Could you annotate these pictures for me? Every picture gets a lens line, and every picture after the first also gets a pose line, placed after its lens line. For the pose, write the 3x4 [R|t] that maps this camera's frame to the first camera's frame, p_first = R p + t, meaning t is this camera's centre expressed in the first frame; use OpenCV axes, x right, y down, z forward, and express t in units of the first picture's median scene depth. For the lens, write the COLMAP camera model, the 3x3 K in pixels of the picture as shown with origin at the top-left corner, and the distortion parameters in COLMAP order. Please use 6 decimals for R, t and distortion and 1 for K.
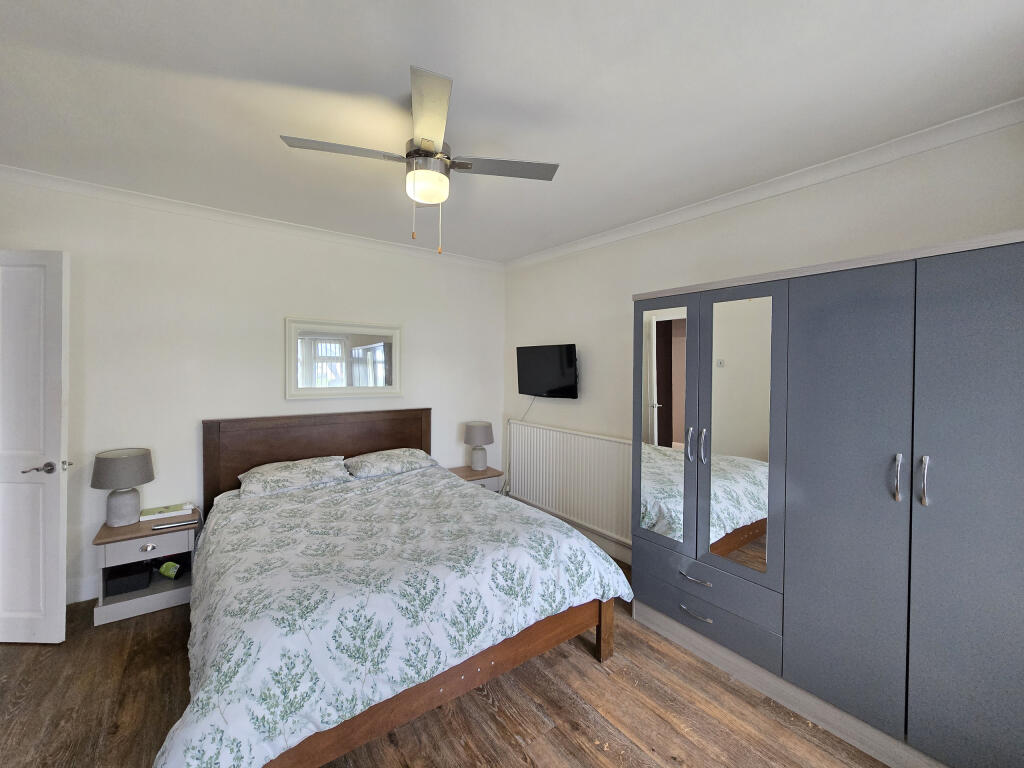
lens RADIAL K [[418.2, 0, 513.2], [0, 418.2, 375.7], [0, 0, 1]] dist [-0.003386, 0.000370]
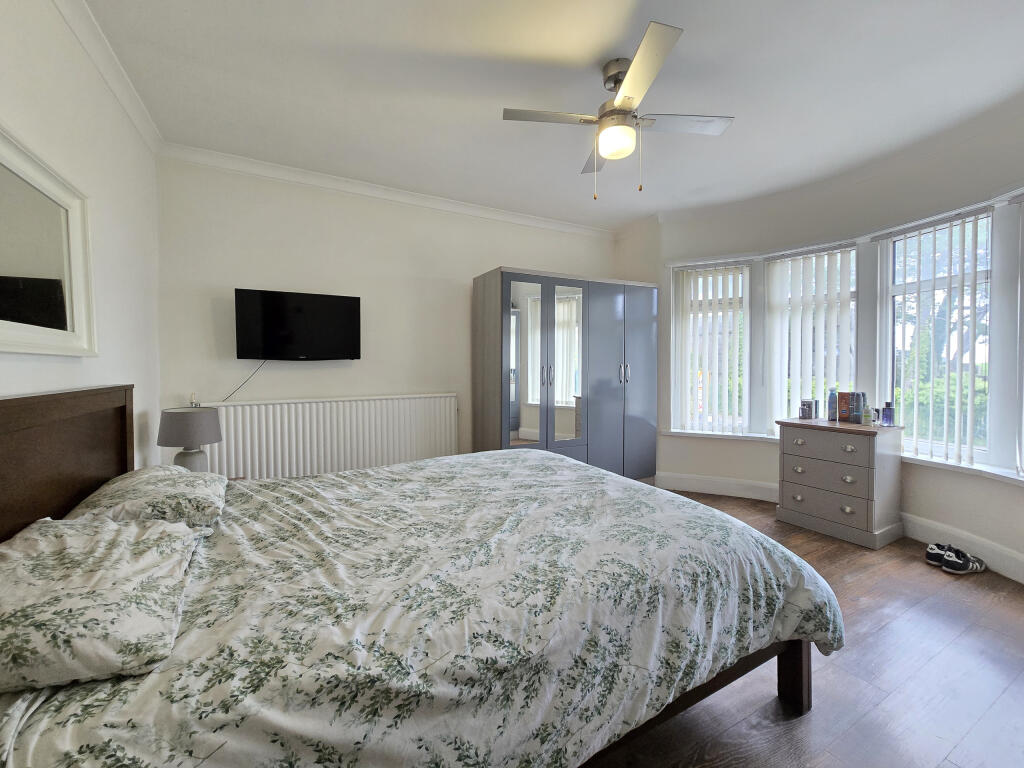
lens RADIAL K [[418.2, 0, 513.2], [0, 418.2, 375.7], [0, 0, 1]] dist [-0.003386, 0.000370]
pose [[0.115235, -0.014048, 0.993239, -0.948267], [0.036197, 0.999295, 0.009934, 0.123846], [-0.992679, 0.034807, 0.115663, 0.797119]]
